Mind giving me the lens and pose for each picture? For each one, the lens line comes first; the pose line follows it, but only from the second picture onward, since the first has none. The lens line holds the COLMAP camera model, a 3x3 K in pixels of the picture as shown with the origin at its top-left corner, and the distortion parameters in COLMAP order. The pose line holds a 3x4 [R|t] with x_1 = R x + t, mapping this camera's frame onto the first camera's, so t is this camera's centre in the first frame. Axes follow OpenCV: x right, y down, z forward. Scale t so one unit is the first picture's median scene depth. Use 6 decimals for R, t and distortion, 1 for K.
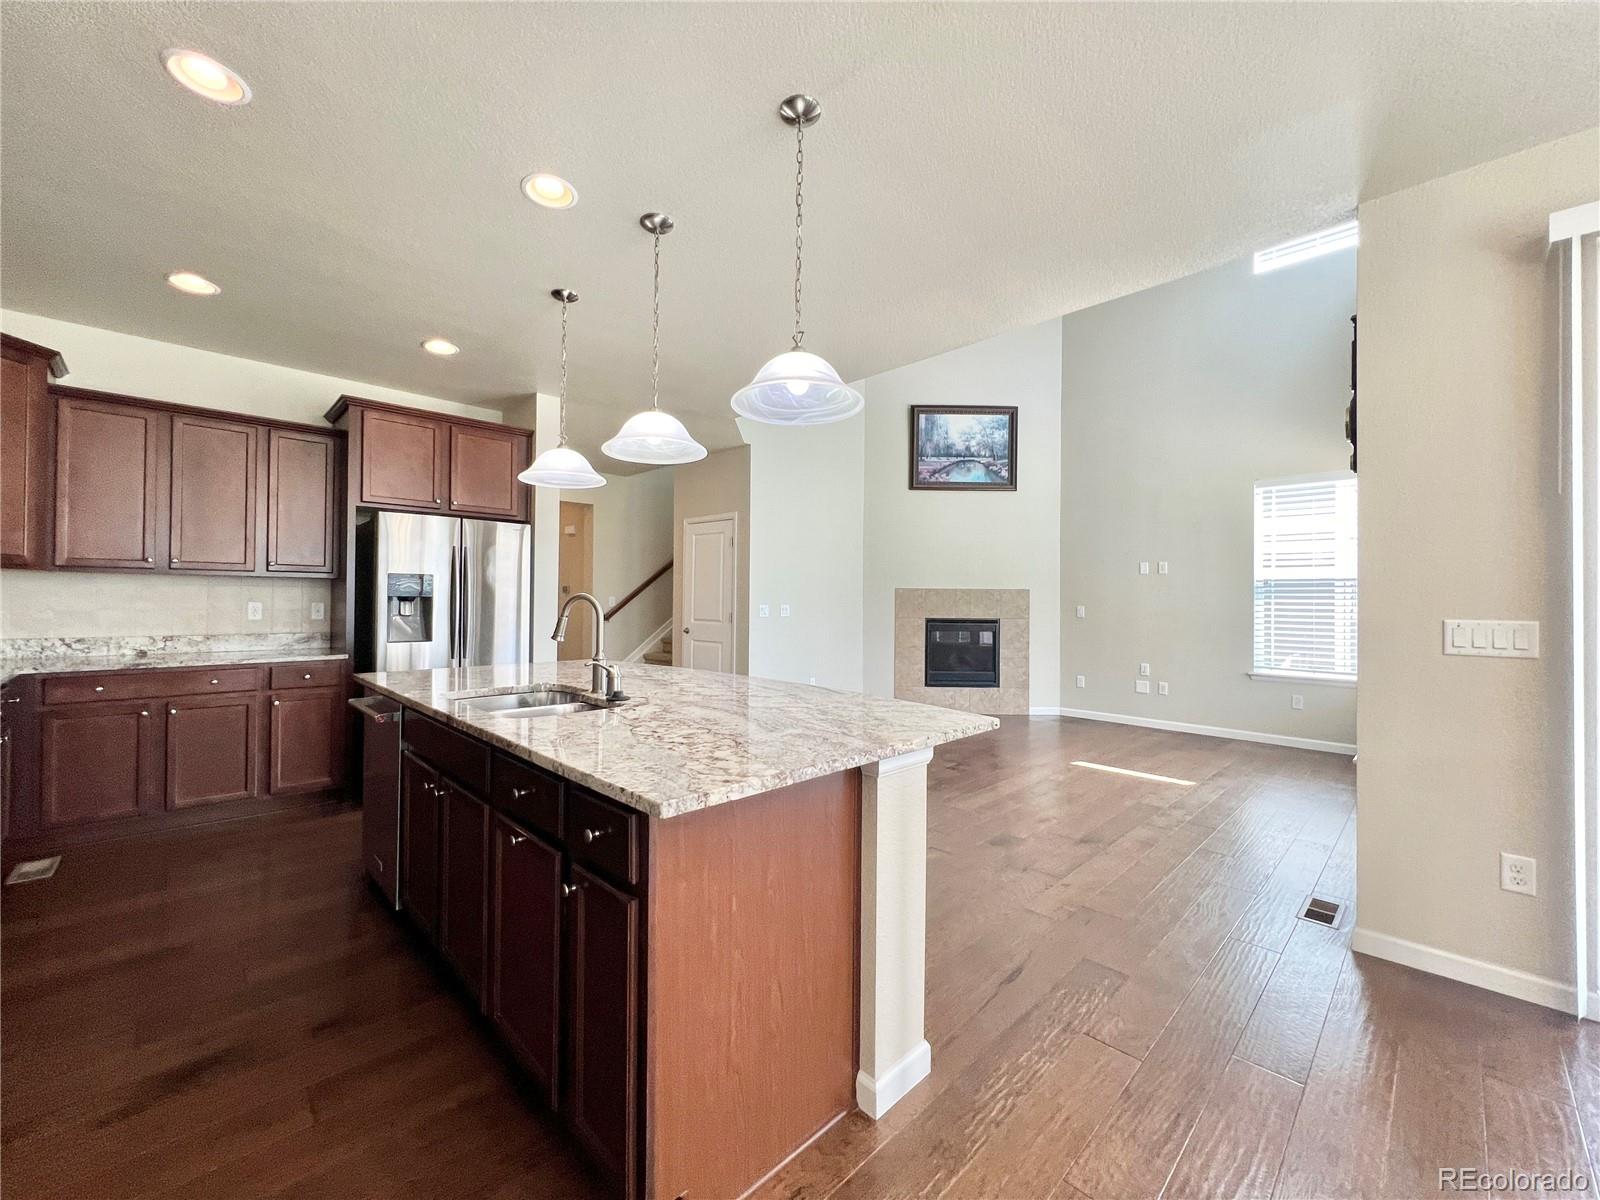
lens RADIAL K [[642.9, 0, 801.5], [0, 642.9, 596.5], [0, 0, 1]] dist [0.000721, -0.000001]
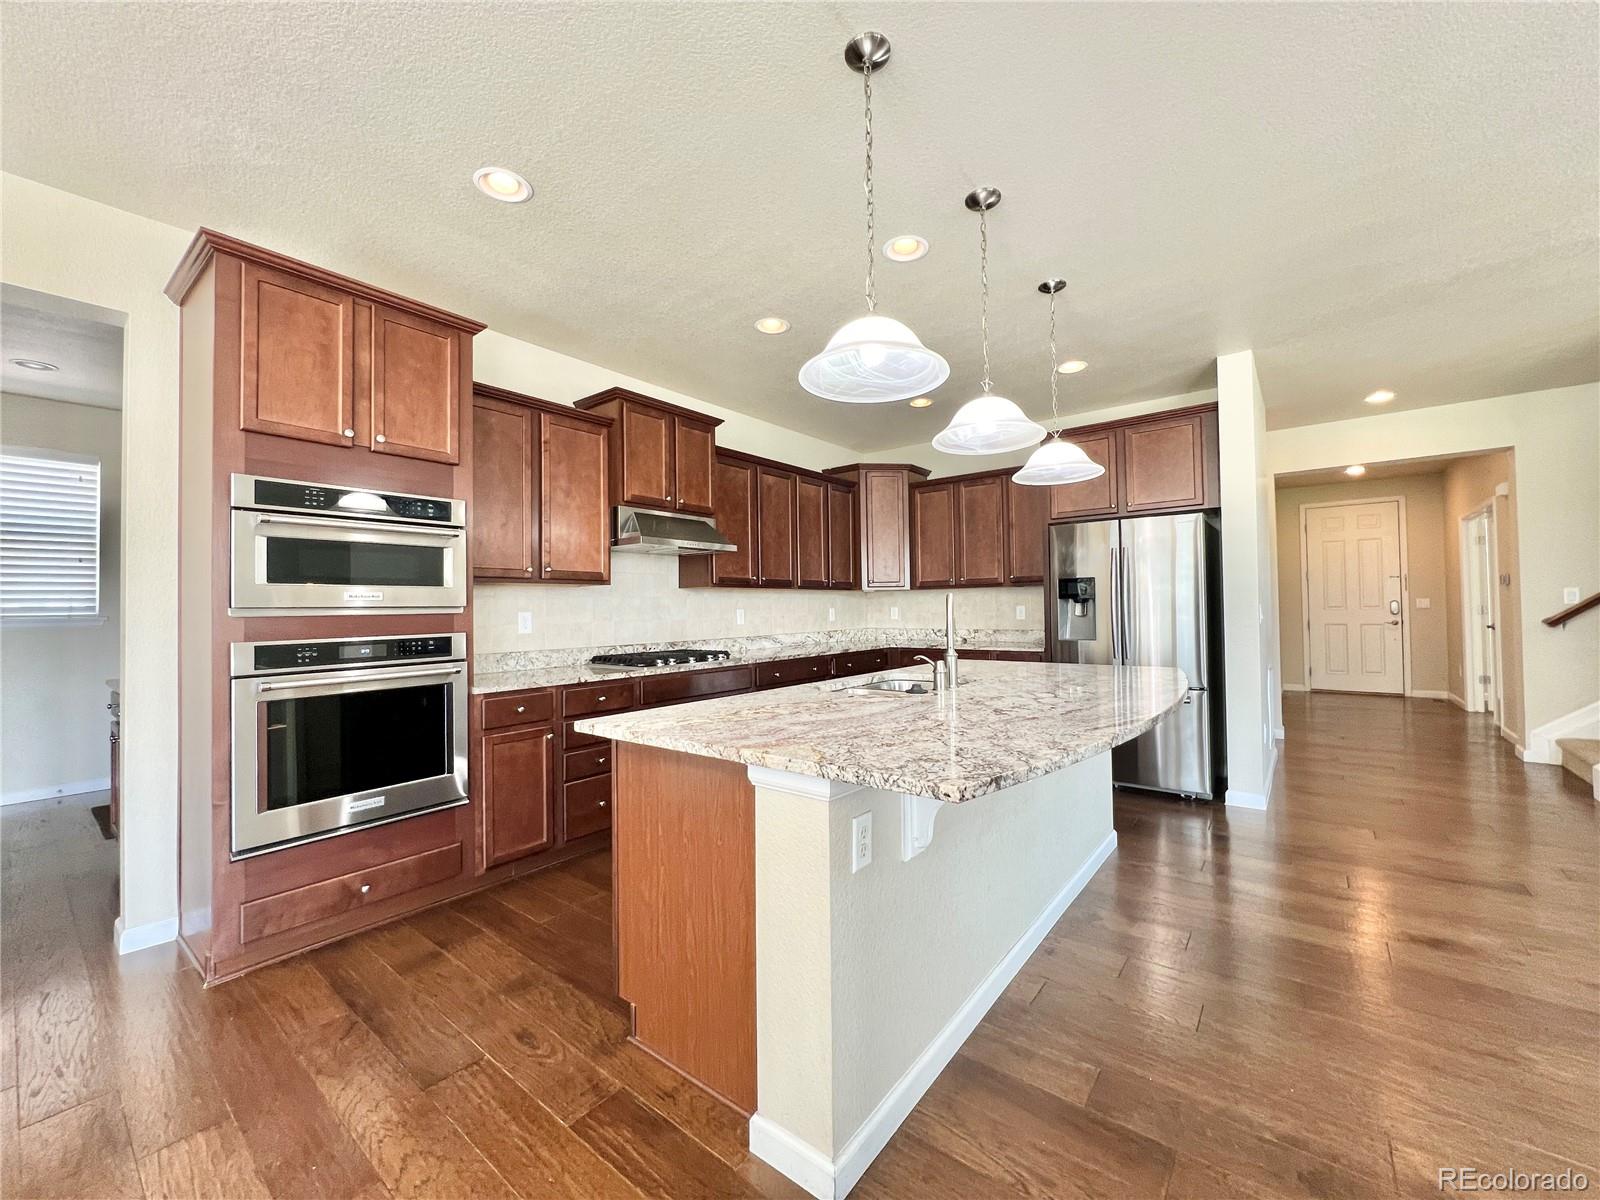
lens RADIAL K [[643.9, 0, 794.2], [0, 643.9, 595.9], [0, 0, 1]] dist [0.000893, 0.000090]
pose [[0.120644, -0.030349, -0.992232, 0.359800], [0.023371, 0.999342, -0.027724, 0.012534], [0.992421, -0.019844, 0.121274, 0.322841]]
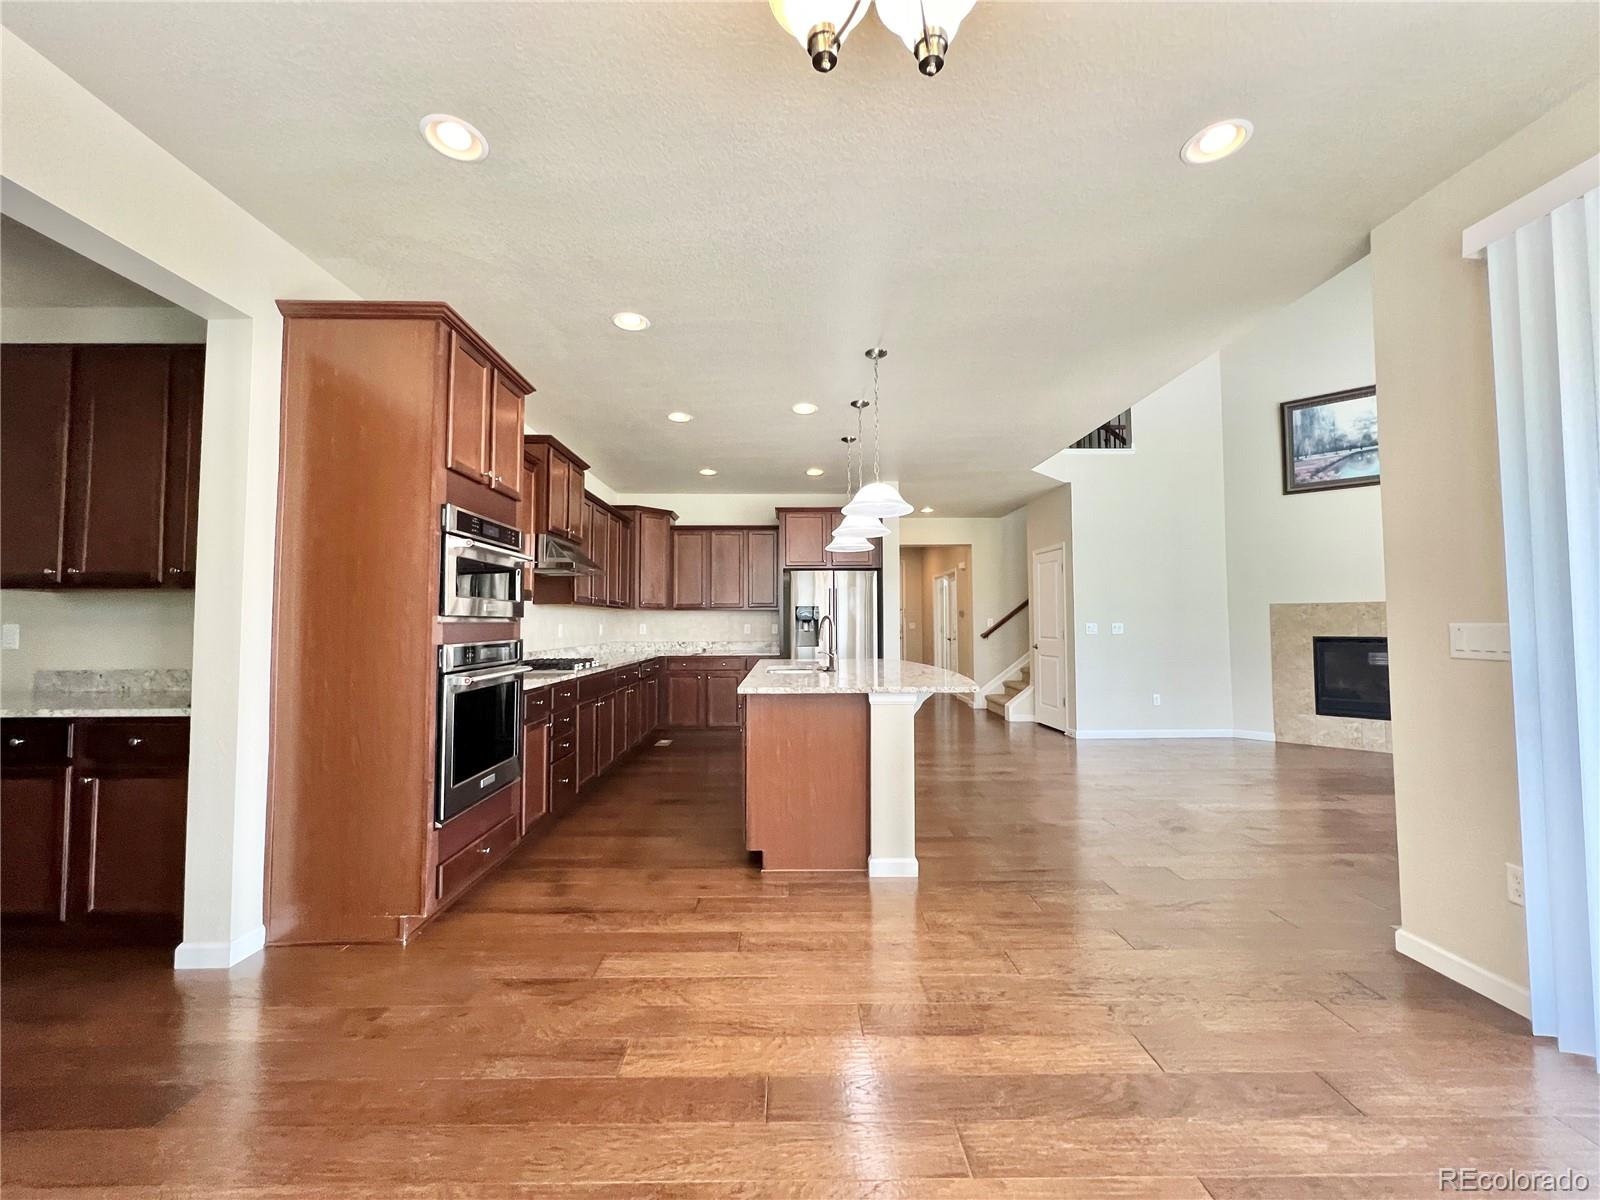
lens RADIAL K [[643.9, 0, 794.2], [0, 643.9, 595.9], [0, 0, 1]] dist [0.000893, 0.000090]
pose [[0.721117, -0.041281, -0.691583, 0.453566], [0.014230, 0.998895, -0.044787, 0.011171], [0.692668, 0.022455, 0.720907, -0.204676]]
